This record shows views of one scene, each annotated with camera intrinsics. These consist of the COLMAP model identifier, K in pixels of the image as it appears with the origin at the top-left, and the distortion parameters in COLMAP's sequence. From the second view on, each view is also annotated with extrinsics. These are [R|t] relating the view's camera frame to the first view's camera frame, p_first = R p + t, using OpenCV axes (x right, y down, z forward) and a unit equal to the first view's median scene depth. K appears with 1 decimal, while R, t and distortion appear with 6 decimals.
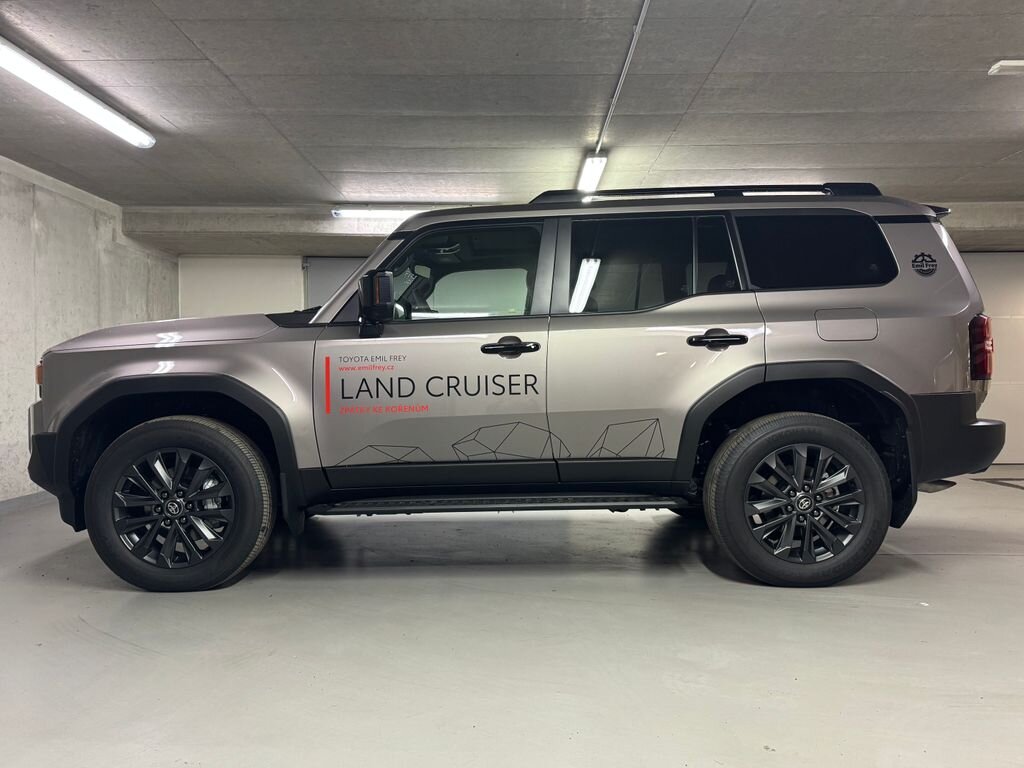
lens RADIAL K [[760.9, 0, 526.4], [0, 760.9, 399.4], [0, 0, 1]] dist [0.032859, -0.033050]
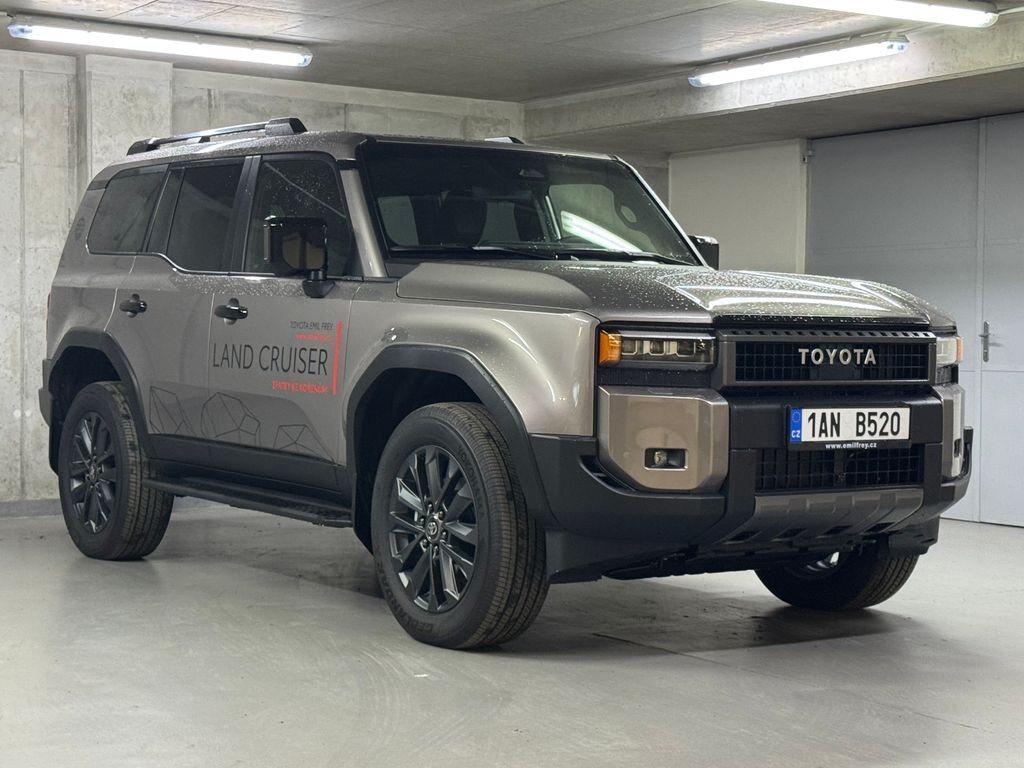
lens RADIAL K [[1907.2, 0, 515.8], [0, 1907.2, 383.8], [0, 0, 1]] dist [0.156106, 0.000000]
pose [[0.548733, 0.027950, -0.835530, 1.104340], [-0.042123, 0.999096, 0.005757, -0.007553], [0.834936, 0.032036, 0.549414, 0.057854]]
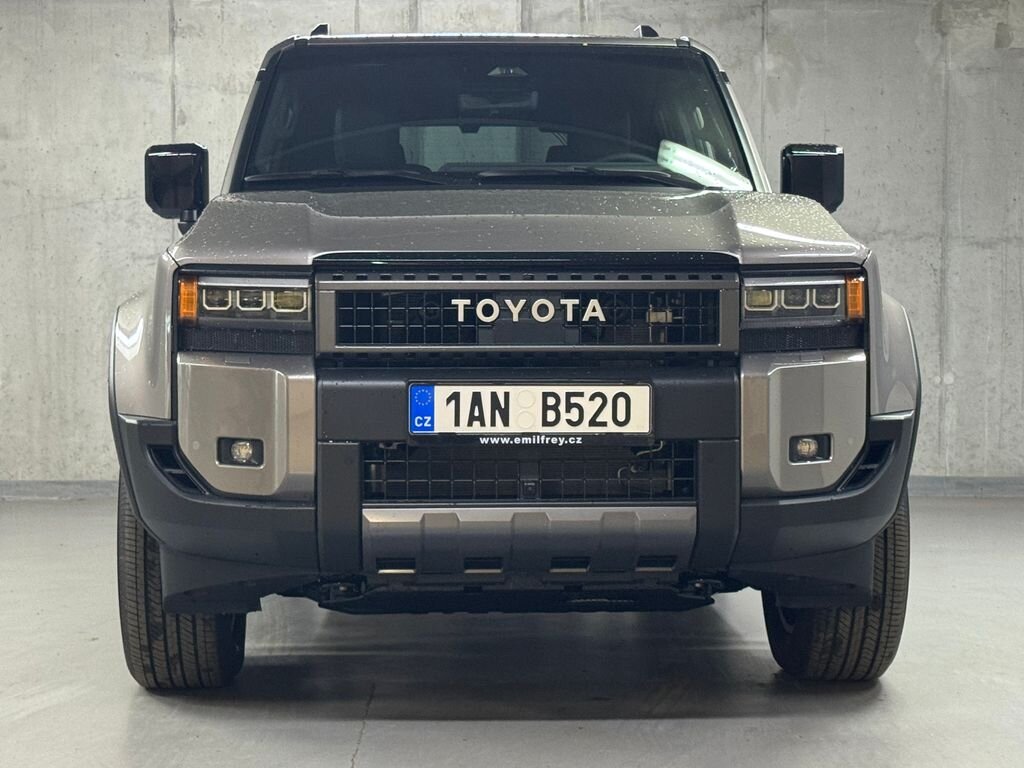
lens RADIAL K [[2106.7, 0, 516.7], [0, 2106.7, 385.1], [0, 0, 1]] dist [0.177291, 0.000000]
pose [[0.010784, 0.045446, -0.998909, 1.118914], [-0.034421, 0.998392, 0.045051, -0.031260], [0.999349, 0.033898, 0.012331, 0.763115]]
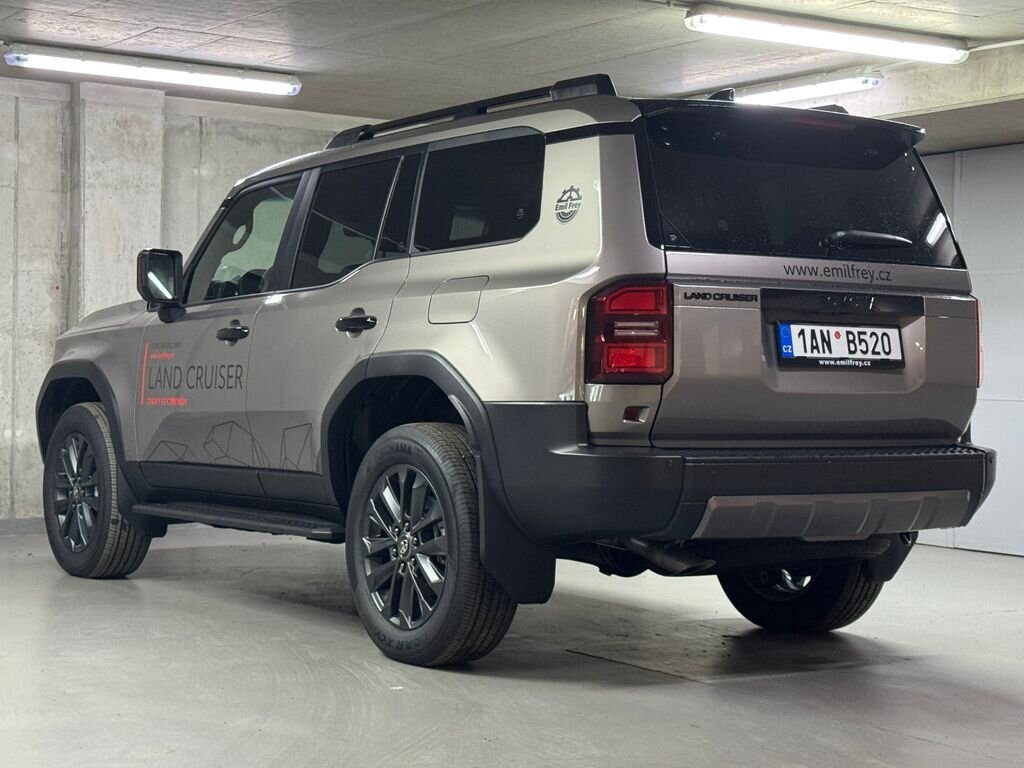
lens RADIAL K [[1907.2, 0, 509.4], [0, 1907.2, 378.9], [0, 0, 1]] dist [0.156106, 0.000000]
pose [[0.549279, 0.018477, -0.835435, 1.136430], [-0.050507, 0.998662, -0.011120, -0.004965], [0.834111, 0.048303, 0.549477, 0.047562]]
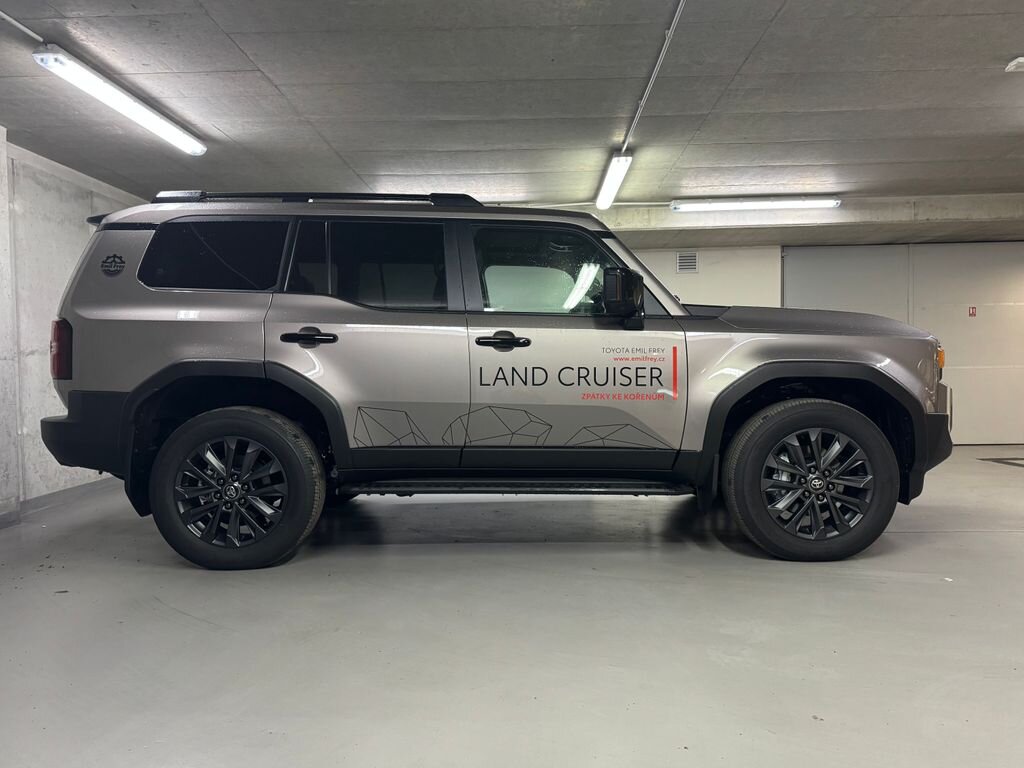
lens RADIAL K [[714.8, 0, 510.3], [0, 714.8, 393.7], [0, 0, 1]] dist [0.026788, -0.027899]
pose [[0.999790, -0.010494, -0.017580, -0.055046], [0.010655, 0.999902, 0.009052, -0.001680], [0.017483, -0.009237, 0.999804, 0.007726]]
